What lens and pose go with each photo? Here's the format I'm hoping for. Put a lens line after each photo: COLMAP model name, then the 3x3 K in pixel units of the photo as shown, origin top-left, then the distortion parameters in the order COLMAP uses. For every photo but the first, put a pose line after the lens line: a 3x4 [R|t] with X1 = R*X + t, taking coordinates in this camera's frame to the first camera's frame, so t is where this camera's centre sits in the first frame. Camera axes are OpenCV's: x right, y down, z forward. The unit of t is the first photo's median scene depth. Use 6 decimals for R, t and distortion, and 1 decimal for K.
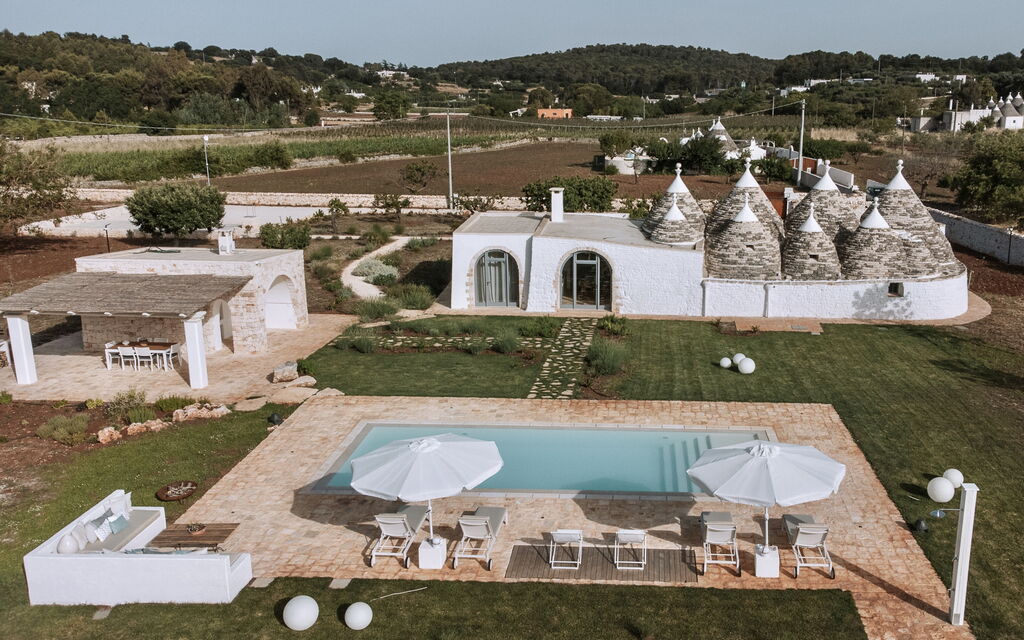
lens RADIAL K [[886.5, 0, 614.0], [0, 886.5, 321.7], [0, 0, 1]] dist [0.030874, -0.013929]
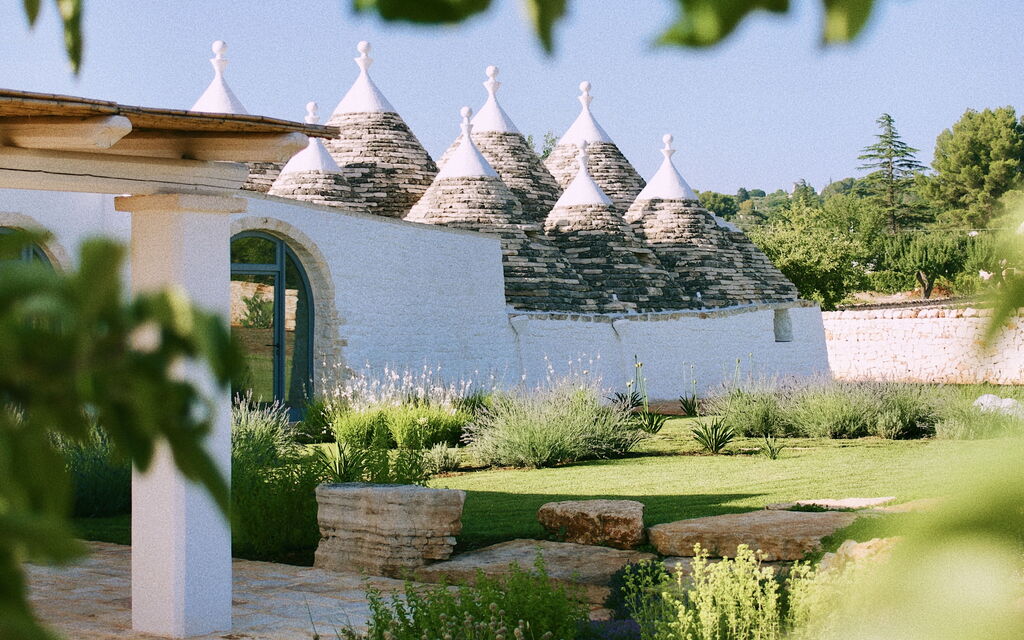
lens RADIAL K [[1905.8, 0, 512.0], [0, 1905.8, 320.0], [0, 0, 1]] dist [-0.045992, 0.108068]
pose [[0.577603, -0.014372, 0.816191, -0.519963], [0.202701, 0.971055, -0.126349, 0.052561], [-0.790751, 0.238422, 0.563797, 0.548729]]
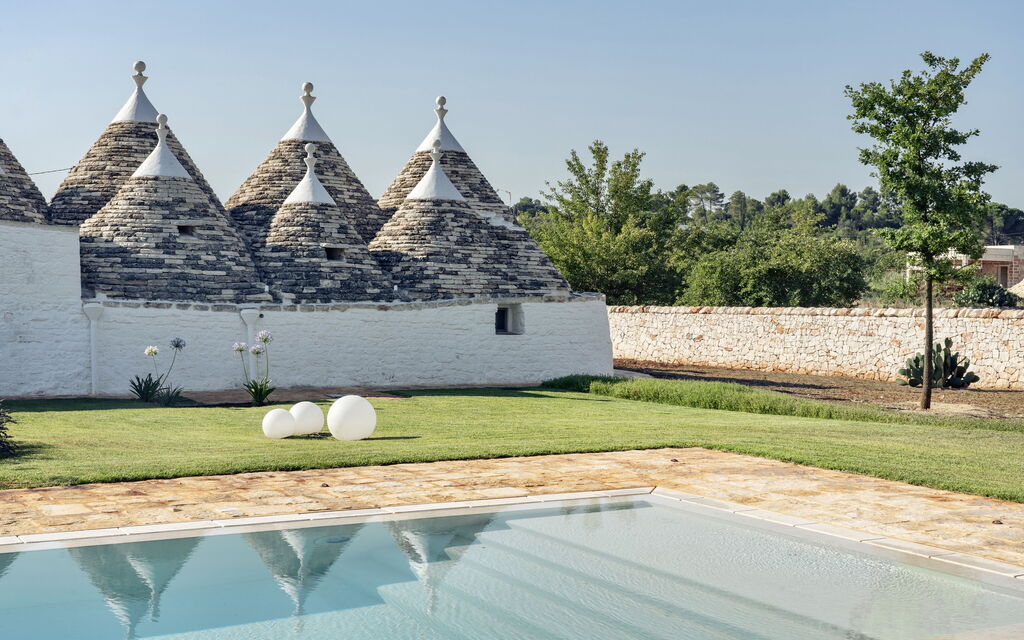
lens RADIAL K [[1325.1, 0, 512.0], [0, 1325.1, 320.0], [0, 0, 1]] dist [0.013859, -0.037845]
pose [[0.837023, -0.004411, 0.547151, -0.058654], [0.121063, 0.976678, -0.177326, 0.084272], [-0.533608, 0.214666, 0.818035, 0.418203]]
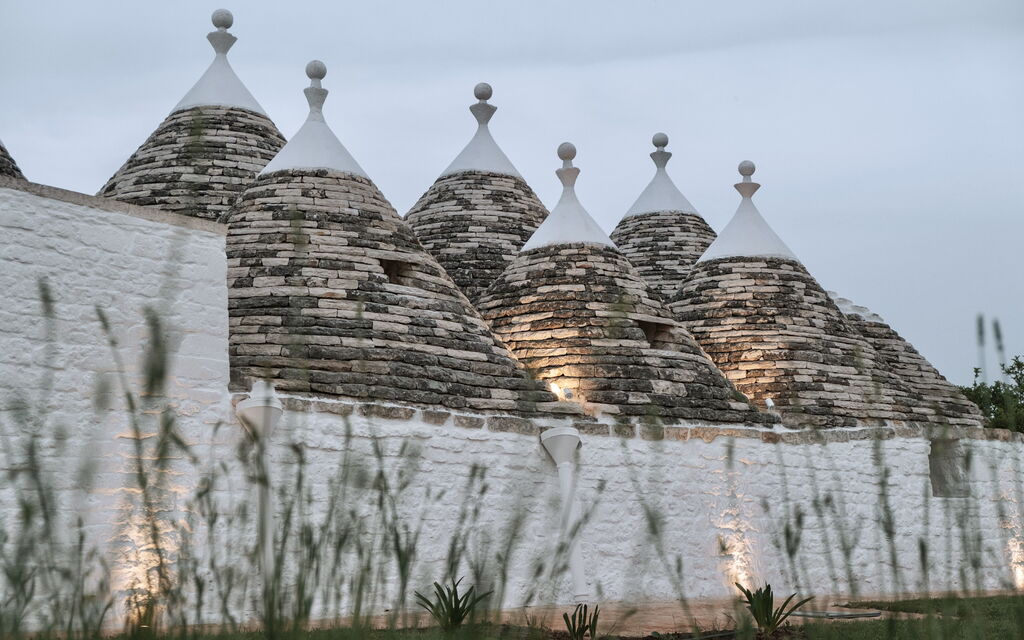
lens RADIAL K [[1368.7, 0, 512.0], [0, 1368.7, 320.0], [0, 0, 1]] dist [-0.012174, -0.026729]
pose [[0.755754, 0.096250, 0.647743, -0.024658], [0.159224, 0.932447, -0.324330, 0.028973], [-0.635203, 0.348250, 0.689376, 0.771745]]
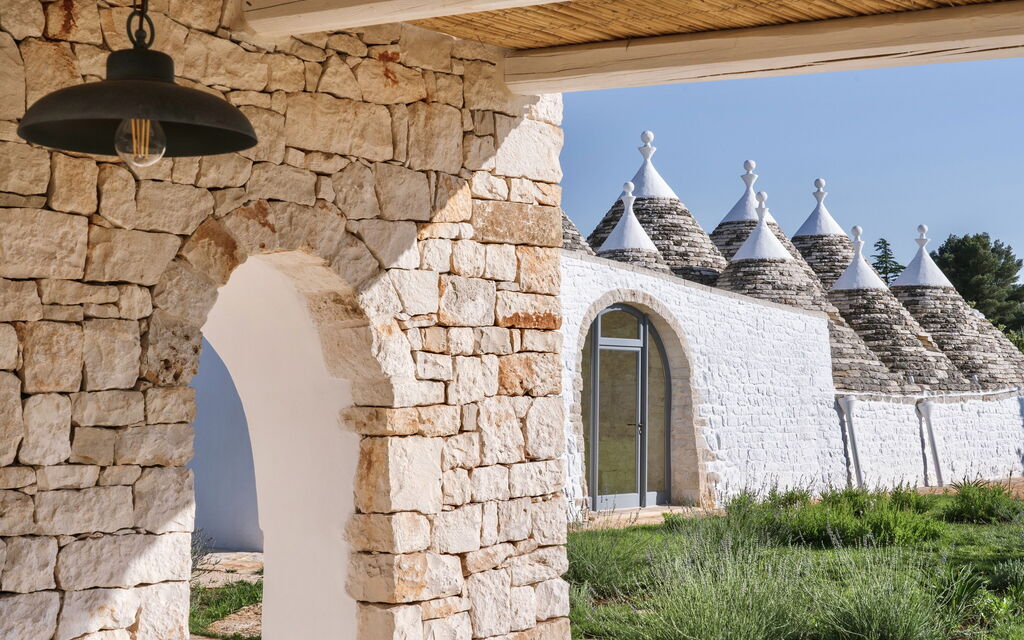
lens RADIAL K [[1486.1, 0, 511.1], [0, 1486.1, 320.4], [0, 0, 1]] dist [0.018844, 0.014943]
pose [[0.602793, 0.034586, 0.797147, -0.444269], [0.190064, 0.964078, -0.185553, 0.010170], [-0.774930, 0.263359, 0.574566, 0.732684]]
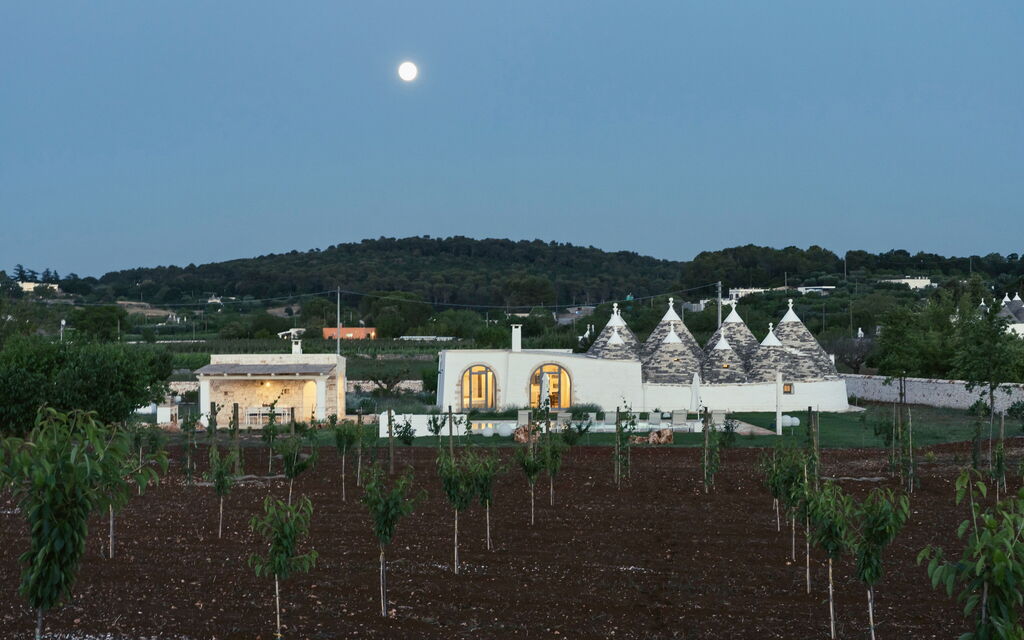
lens RADIAL K [[1590.0, 0, 512.0], [0, 1590.0, 320.0], [0, 0, 1]] dist [-0.029062, -0.008870]
pose [[0.997770, -0.007401, 0.066330, -0.236095], [0.023618, 0.968679, -0.247189, 0.419812], [-0.062423, 0.248204, 0.966694, -1.219278]]
